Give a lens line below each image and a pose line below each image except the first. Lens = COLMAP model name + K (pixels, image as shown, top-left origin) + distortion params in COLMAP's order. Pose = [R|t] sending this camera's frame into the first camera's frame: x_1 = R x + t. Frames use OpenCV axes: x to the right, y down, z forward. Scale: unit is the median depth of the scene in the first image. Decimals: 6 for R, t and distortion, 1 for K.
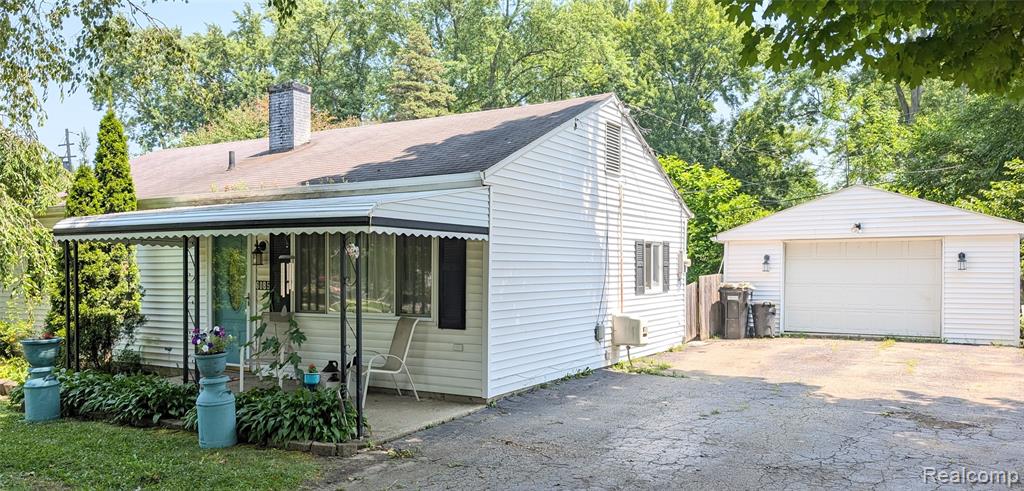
lens RADIAL K [[763.5, 0, 504.9], [0, 763.5, 265.7], [0, 0, 1]] dist [0.042617, 0.000718]
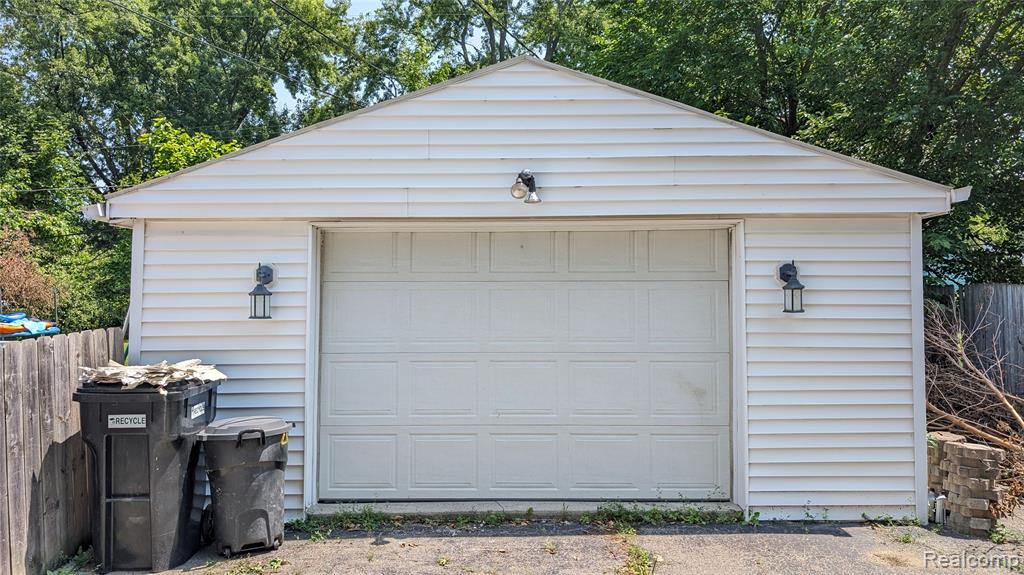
lens RADIAL K [[726.4, 0, 511.4], [0, 726.4, 287.2], [0, 0, 1]] dist [0.003668, -0.001090]
pose [[0.853354, 0.001071, 0.521330, 0.276383], [-0.000169, 0.999998, -0.001777, -0.004983], [-0.521331, 0.001429, 0.853353, 0.703093]]
